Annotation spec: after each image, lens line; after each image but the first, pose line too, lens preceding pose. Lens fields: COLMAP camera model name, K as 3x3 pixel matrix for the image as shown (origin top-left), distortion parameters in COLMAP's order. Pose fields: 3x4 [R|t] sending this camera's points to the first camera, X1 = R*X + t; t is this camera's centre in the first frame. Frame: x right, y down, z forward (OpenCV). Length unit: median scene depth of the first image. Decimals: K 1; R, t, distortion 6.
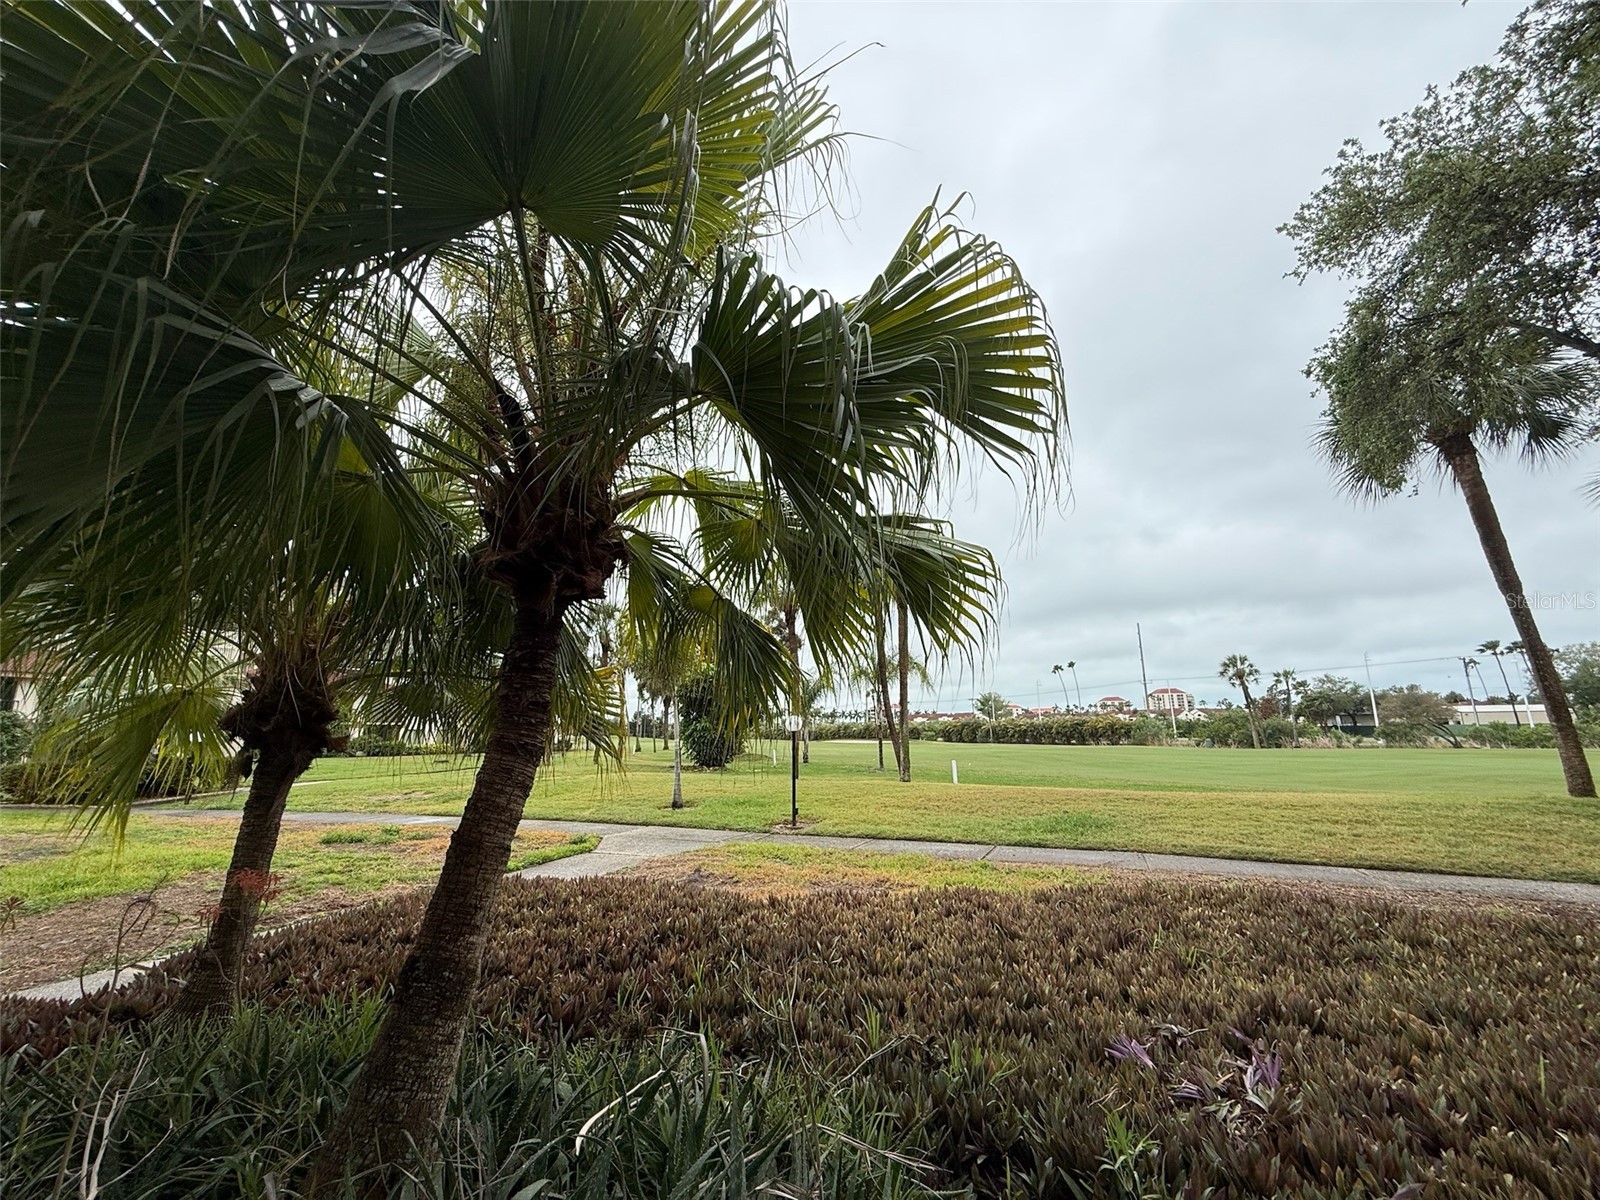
lens RADIAL K [[636.9, 0, 797.2], [0, 636.9, 601.4], [0, 0, 1]] dist [-0.000525, 0.000174]
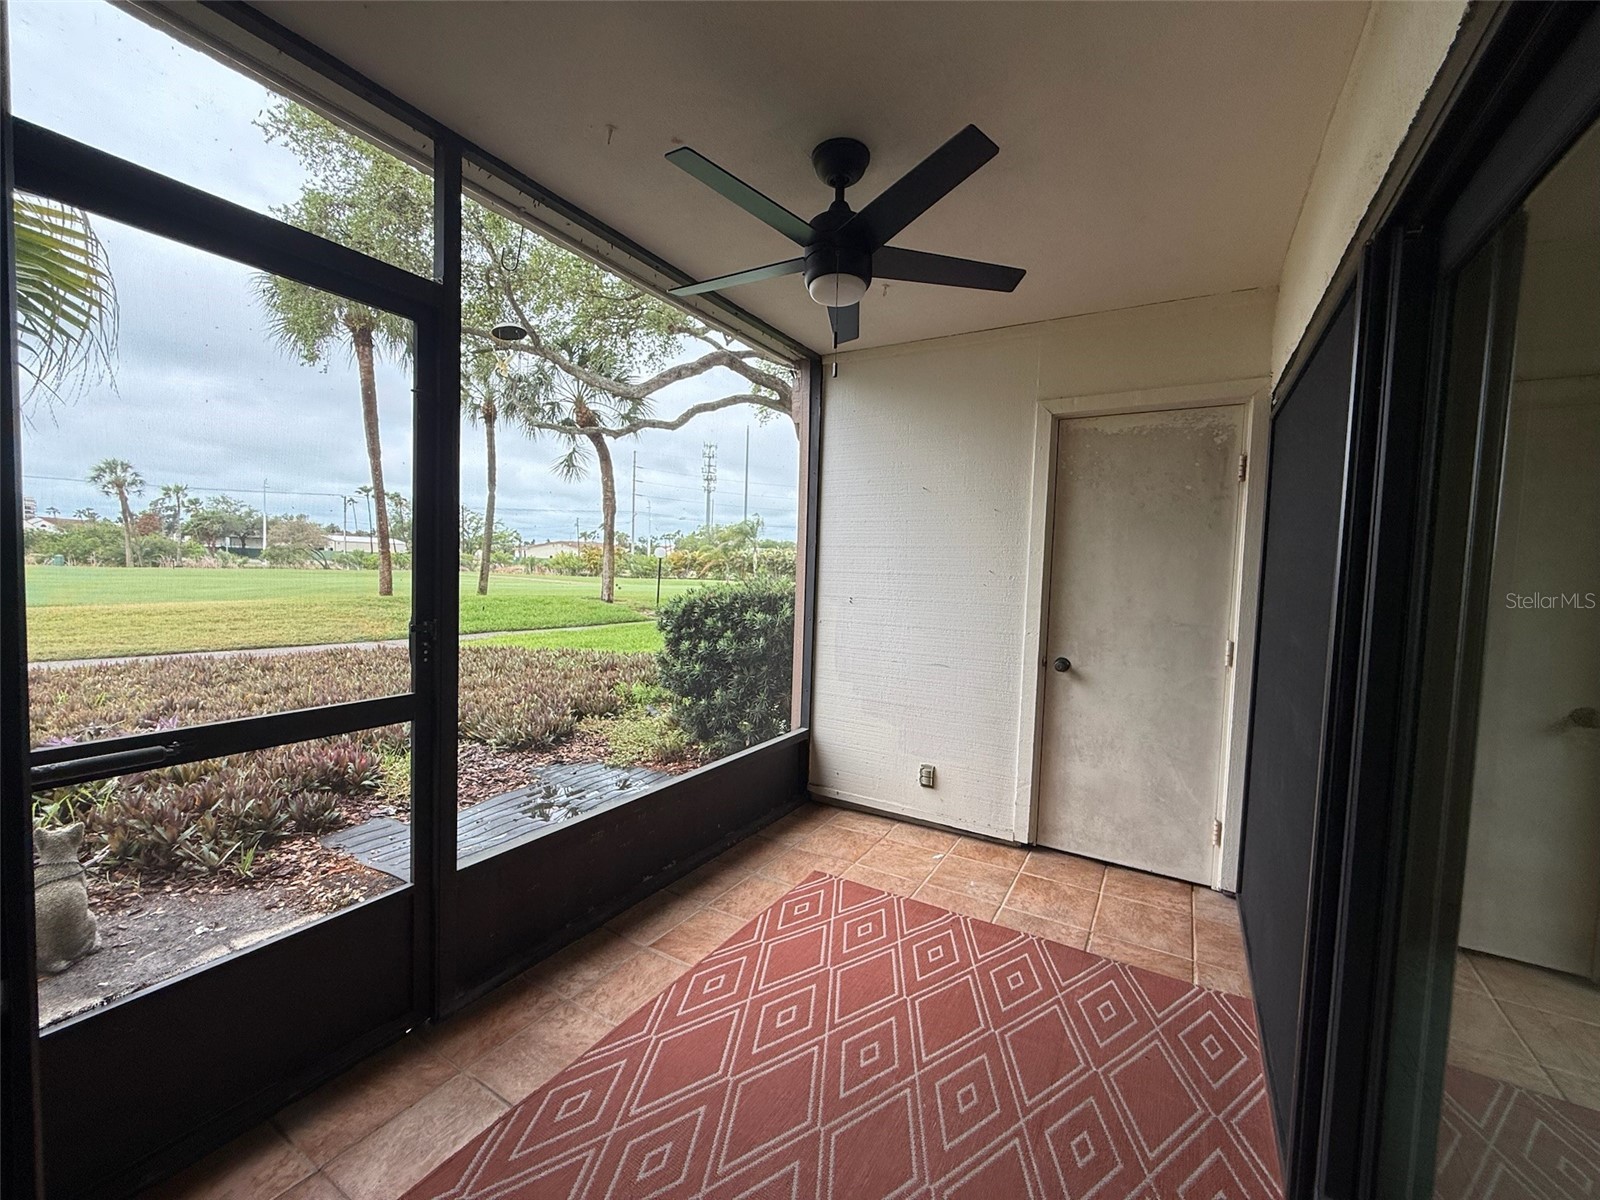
lens RADIAL K [[636.9, 0, 798.2], [0, 636.9, 601.8], [0, 0, 1]] dist [-0.000525, 0.000174]
pose [[0.143587, -0.037671, 0.988921, -0.150792], [-0.233725, 0.969716, 0.070875, -0.023703], [-0.961642, -0.241312, 0.130434, -0.166431]]
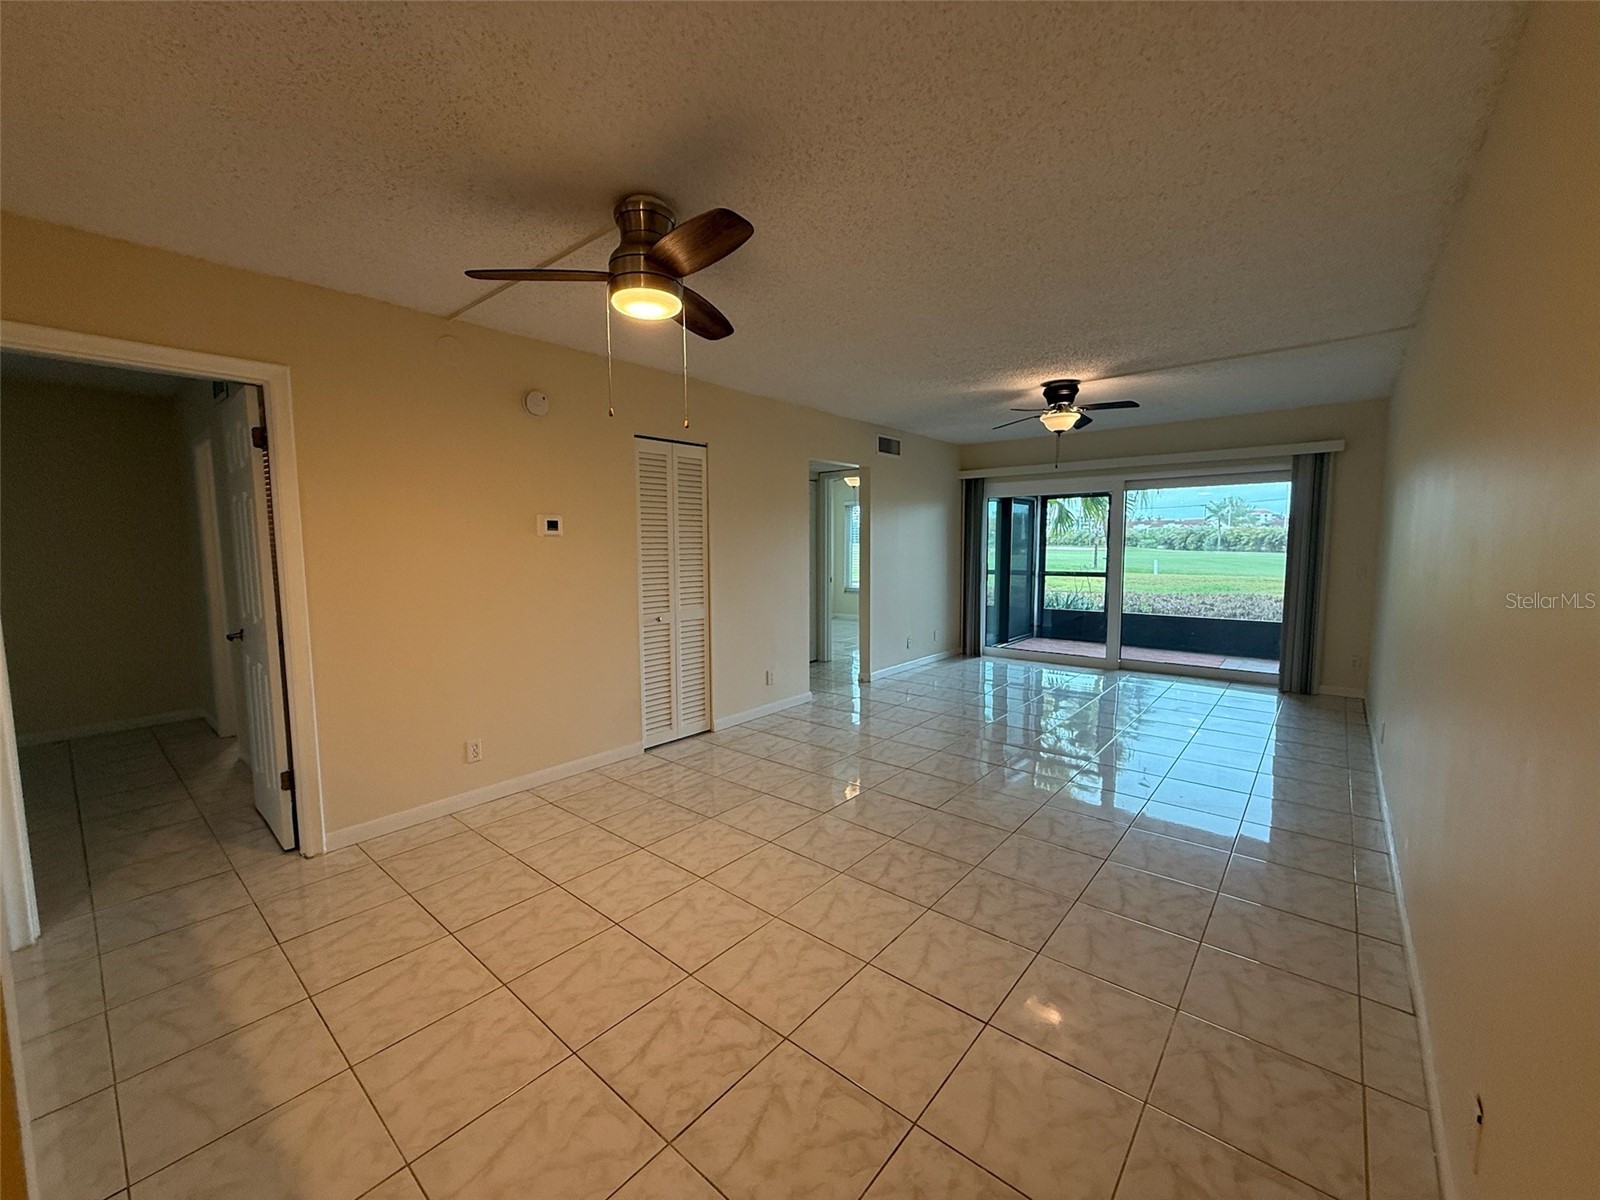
lens RADIAL K [[636.9, 0, 800.3], [0, 636.9, 604.0], [0, 0, 1]] dist [-0.000525, 0.000174]
pose [[0.954607, 0.034824, -0.295827, -0.130587], [0.055401, 0.955056, 0.291203, -0.181282], [0.292672, -0.294374, 0.909773, -0.902968]]
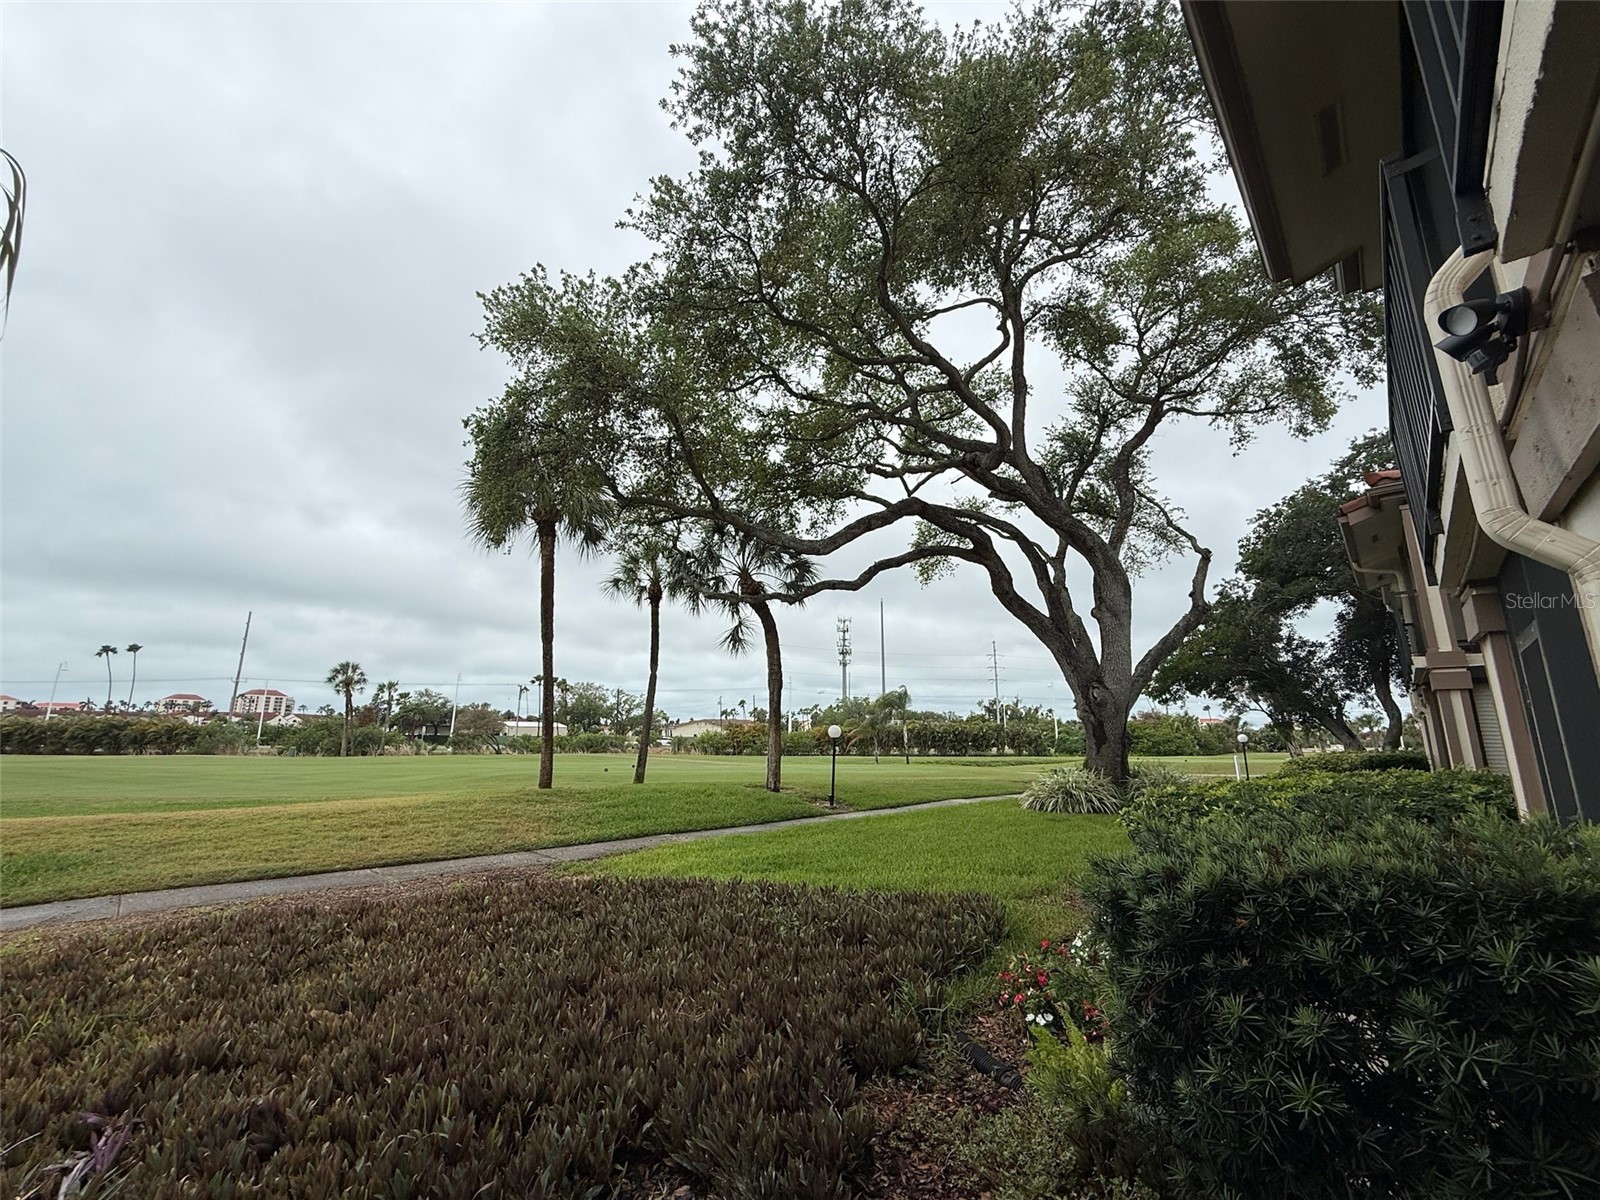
lens RADIAL K [[636.9, 0, 797.4], [0, 636.9, 604.4], [0, 0, 1]] dist [-0.000525, 0.000174]
pose [[0.347180, 0.204941, 0.915131, 0.030457], [-0.198608, 0.969763, -0.141828, -0.004670], [-0.916527, -0.132513, 0.377385, -0.010037]]
